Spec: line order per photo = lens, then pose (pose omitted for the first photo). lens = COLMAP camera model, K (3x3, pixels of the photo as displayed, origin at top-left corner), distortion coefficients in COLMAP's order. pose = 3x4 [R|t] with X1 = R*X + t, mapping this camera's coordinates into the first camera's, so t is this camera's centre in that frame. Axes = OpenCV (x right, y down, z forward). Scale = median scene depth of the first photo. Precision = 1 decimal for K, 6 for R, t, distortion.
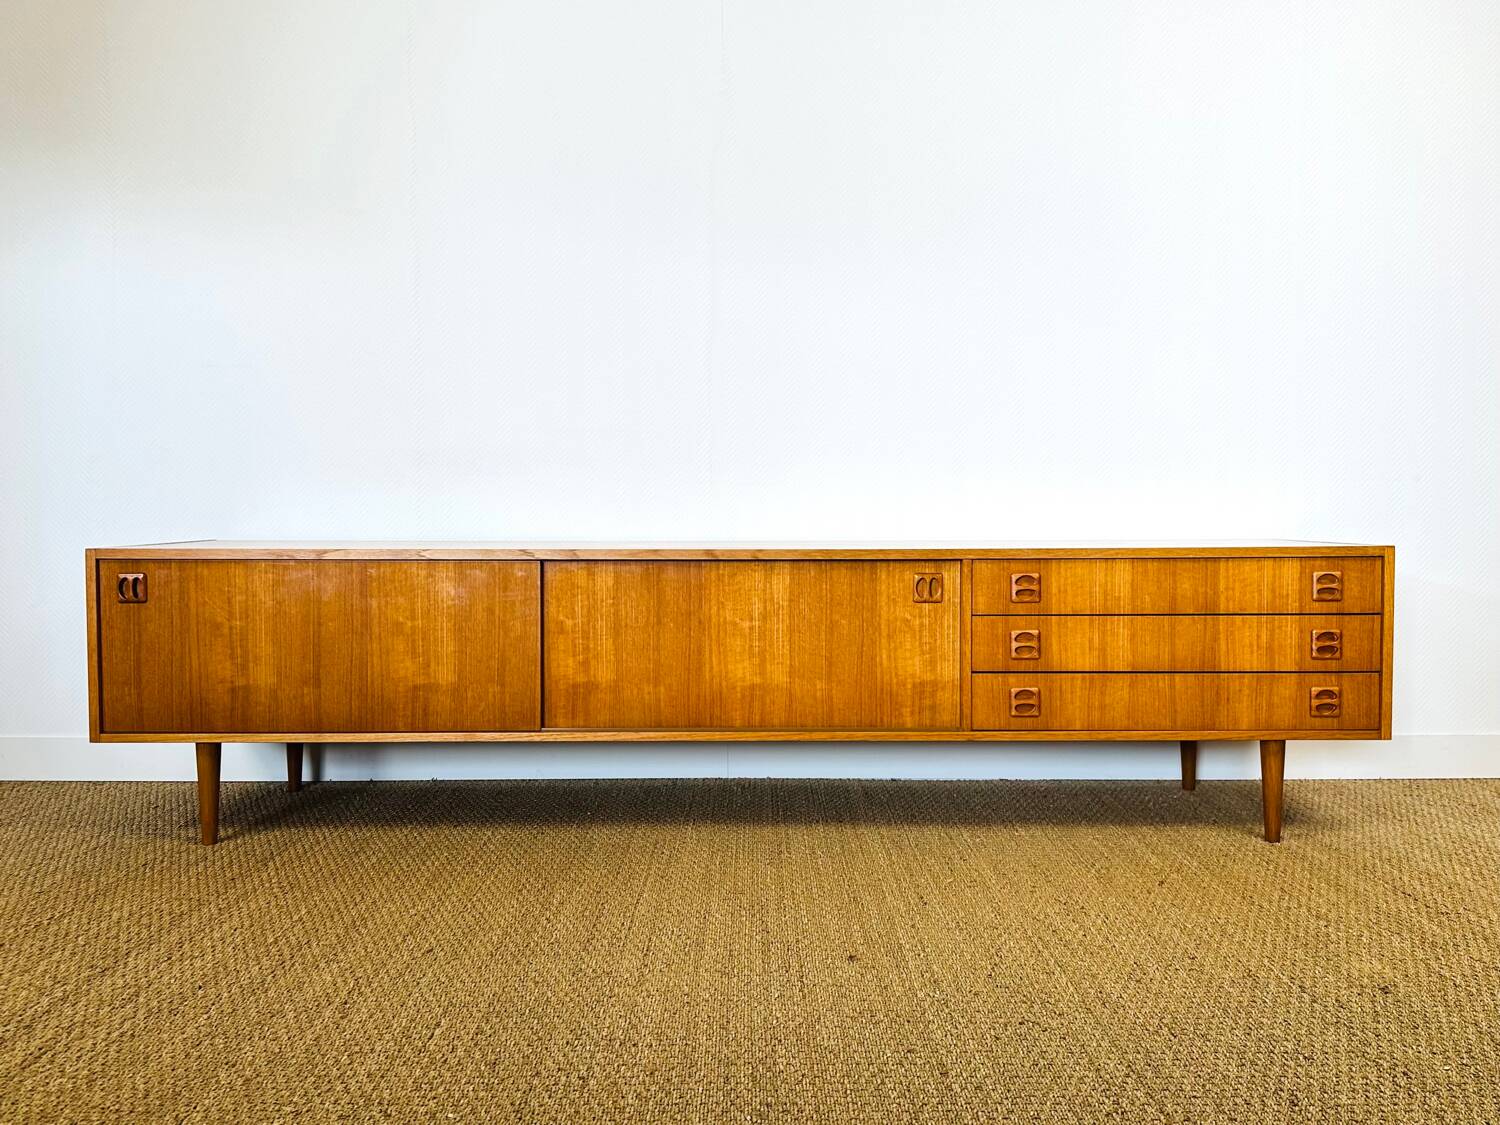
lens RADIAL K [[1287.4, 0, 748.4], [0, 1287.4, 565.6], [0, 0, 1]] dist [0.120283, -0.193886]
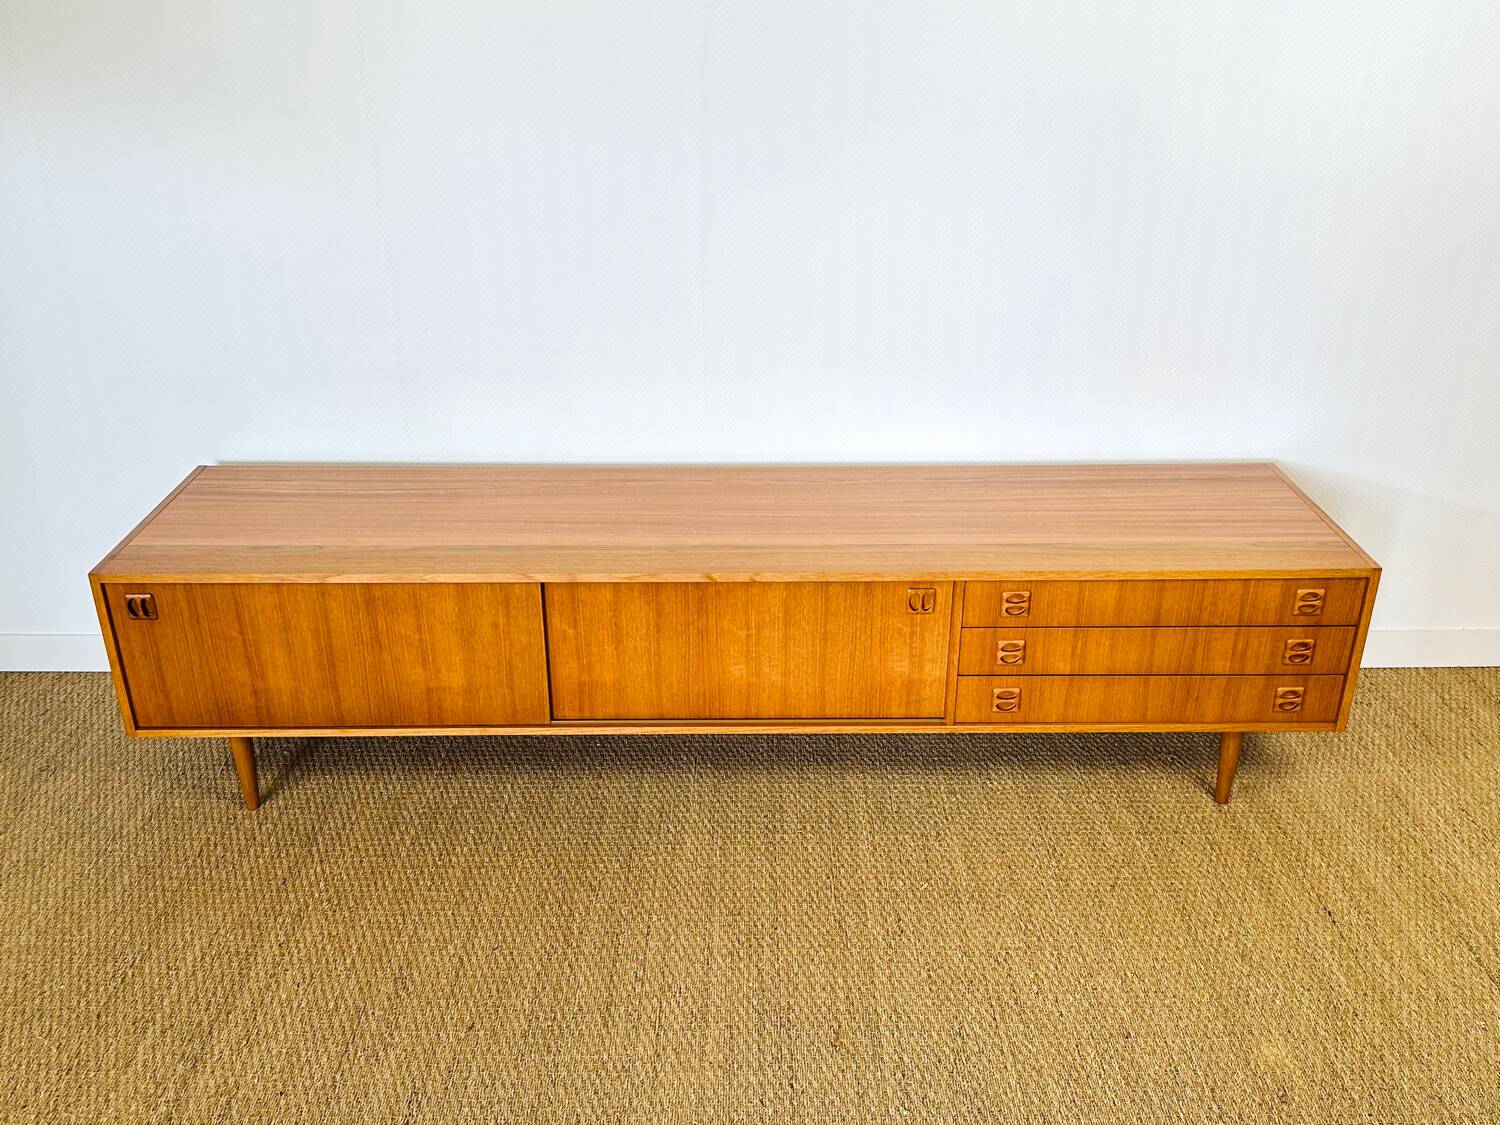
lens RADIAL K [[1287.4, 0, 753.0], [0, 1287.4, 569.8], [0, 0, 1]] dist [0.120283, -0.193886]
pose [[0.999975, -0.001598, 0.006954, -0.001054], [-0.001272, 0.919055, 0.394127, -0.410911], [-0.007021, -0.394126, 0.919030, 0.070328]]
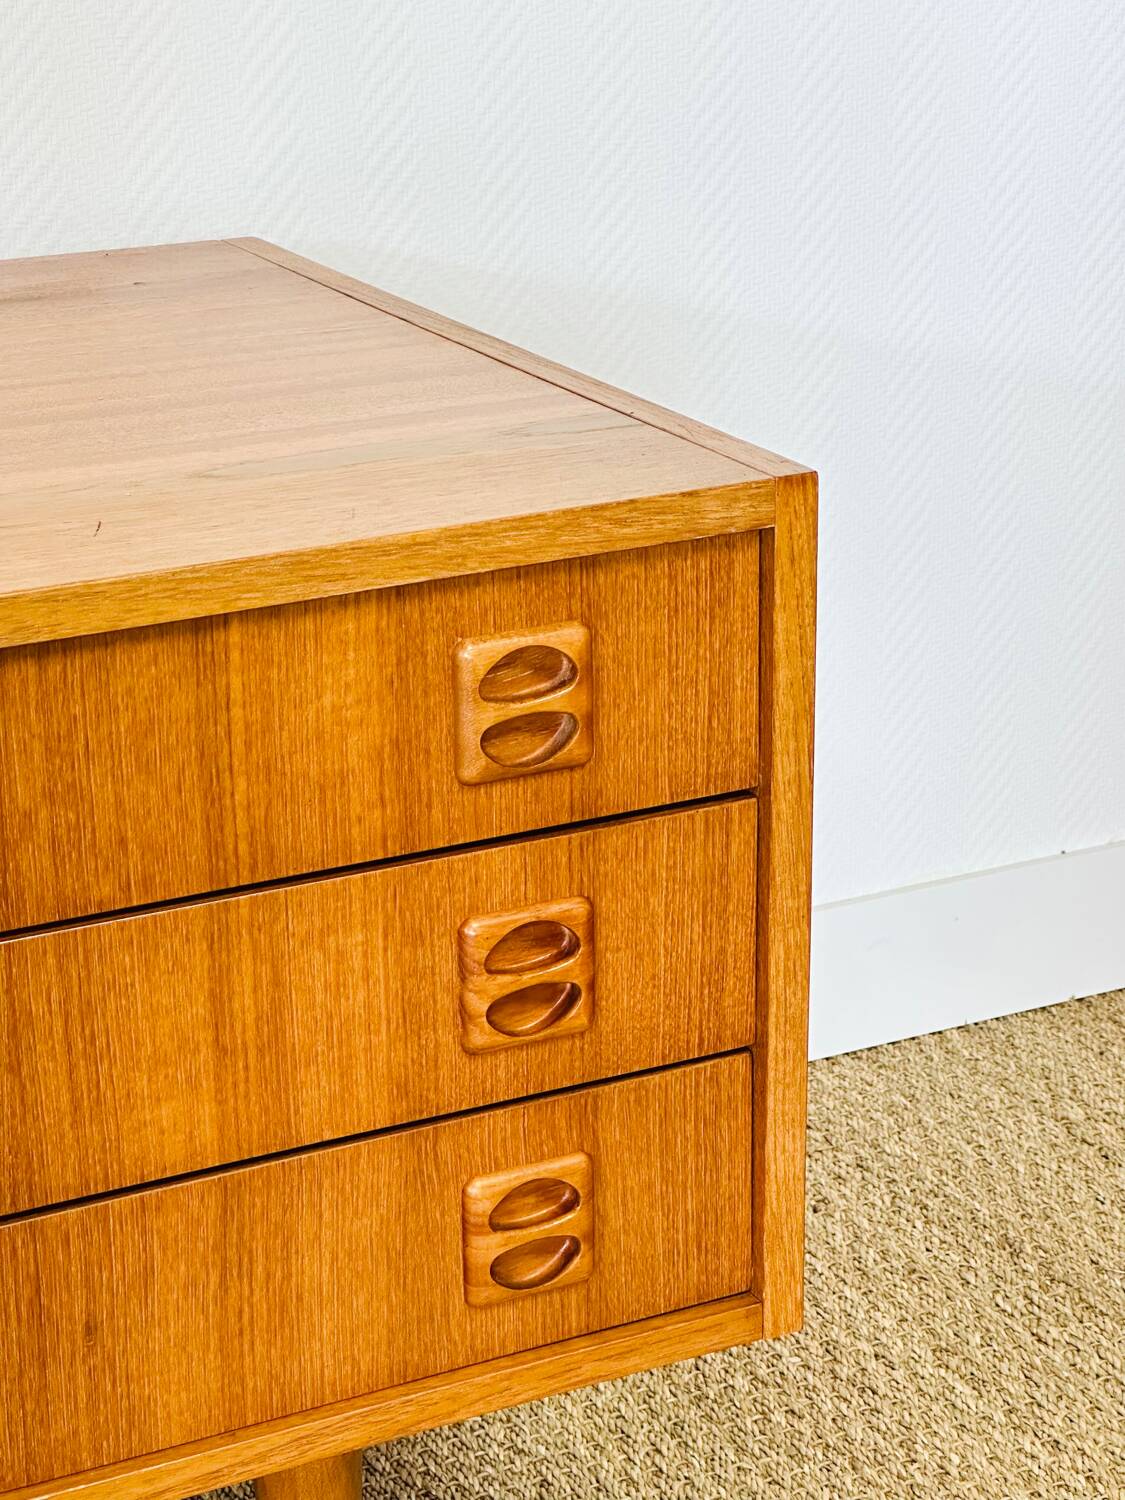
lens RADIAL K [[3415.5, 0, 559.7], [0, 3415.5, 748.4], [0, 0, 1]] dist [0.097963, 0.000000]
pose [[0.890043, -0.154461, 0.428912, 0.223757], [0.024238, 0.955554, 0.293819, -0.129636], [-0.455232, -0.251115, 0.854228, 0.553167]]
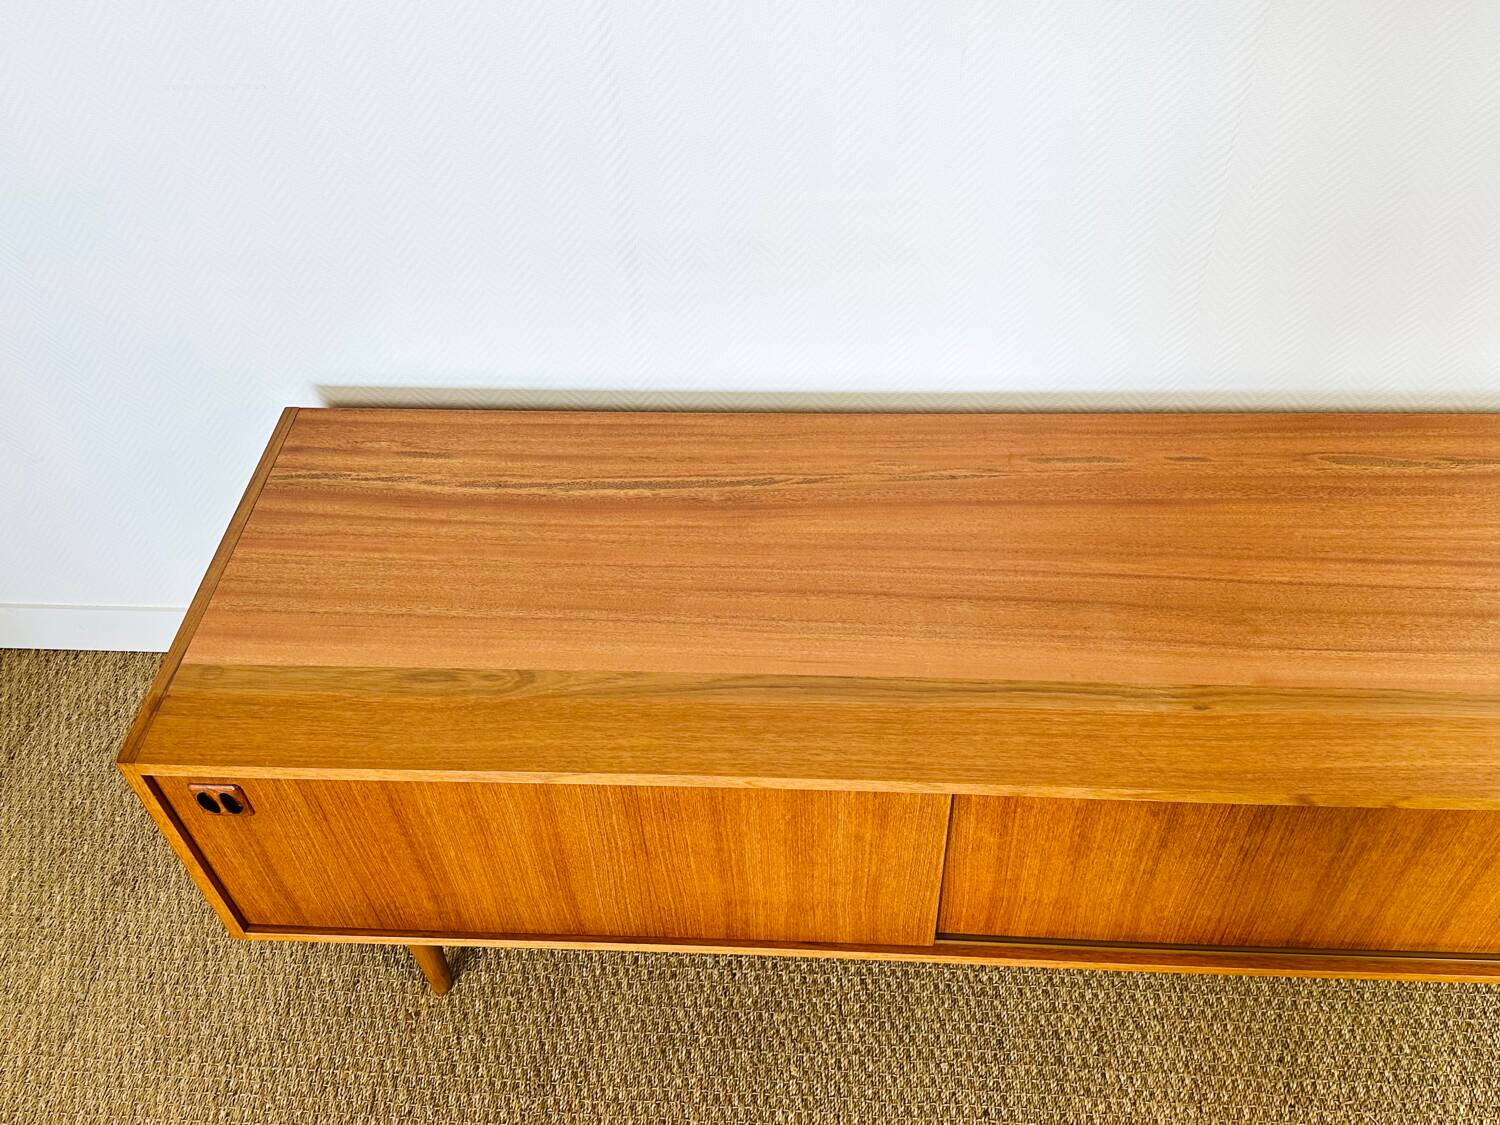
lens RADIAL K [[1287.4, 0, 766.1], [0, 1287.4, 560.4], [0, 0, 1]] dist [0.120283, -0.193886]
pose [[0.997940, 0.014435, -0.062513, -0.204981], [0.032557, 0.725658, 0.687285, -0.432643], [0.055284, -0.687905, 0.723693, 0.677301]]
